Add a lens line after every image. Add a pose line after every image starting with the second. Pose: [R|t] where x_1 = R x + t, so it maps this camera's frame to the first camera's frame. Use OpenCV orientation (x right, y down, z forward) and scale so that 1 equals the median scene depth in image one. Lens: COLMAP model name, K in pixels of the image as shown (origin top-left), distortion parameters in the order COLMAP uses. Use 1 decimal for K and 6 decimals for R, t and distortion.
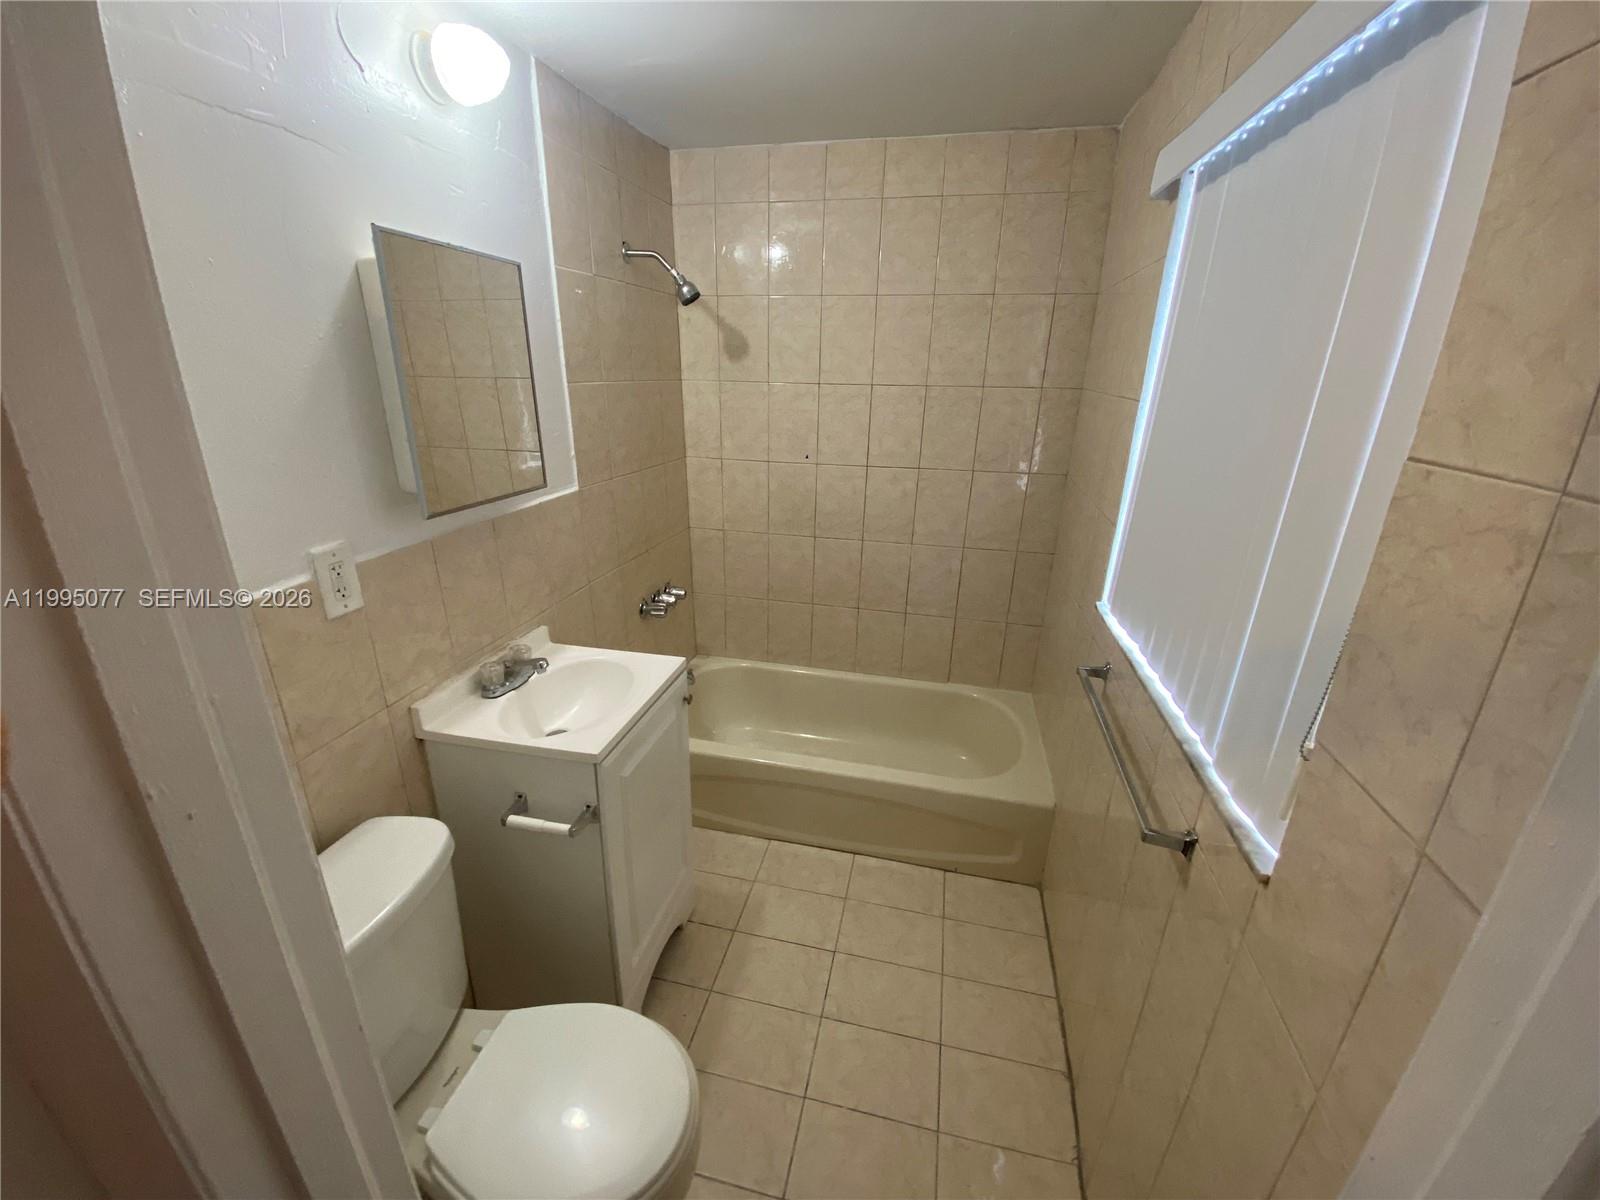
lens RADIAL K [[642.6, 0, 796.2], [0, 642.6, 597.1], [0, 0, 1]] dist [0.014027, -0.018359]
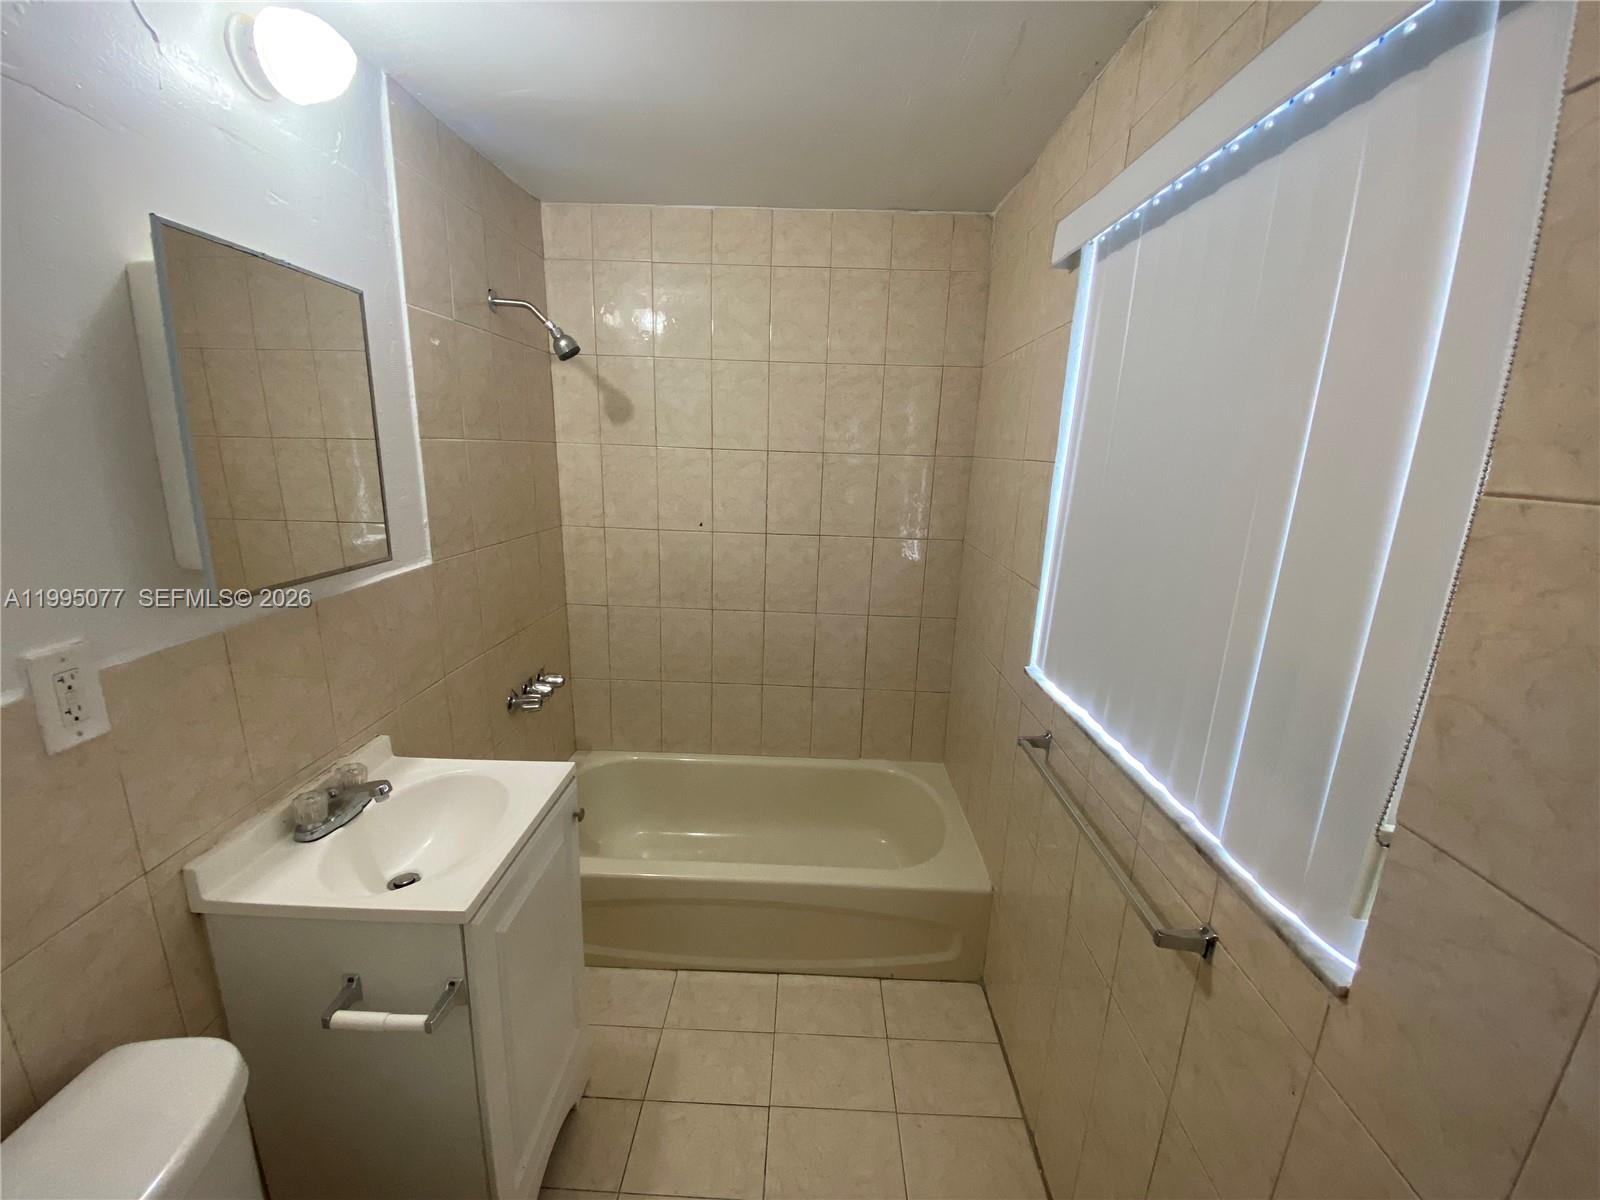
lens RADIAL K [[642.6, 0, 796.2], [0, 642.6, 597.1], [0, 0, 1]] dist [0.014027, -0.018359]
pose [[0.978931, -0.032491, 0.201589, -0.052627], [0.055068, 0.992687, -0.107422, -0.010674], [-0.196624, 0.116259, 0.973562, 0.112888]]
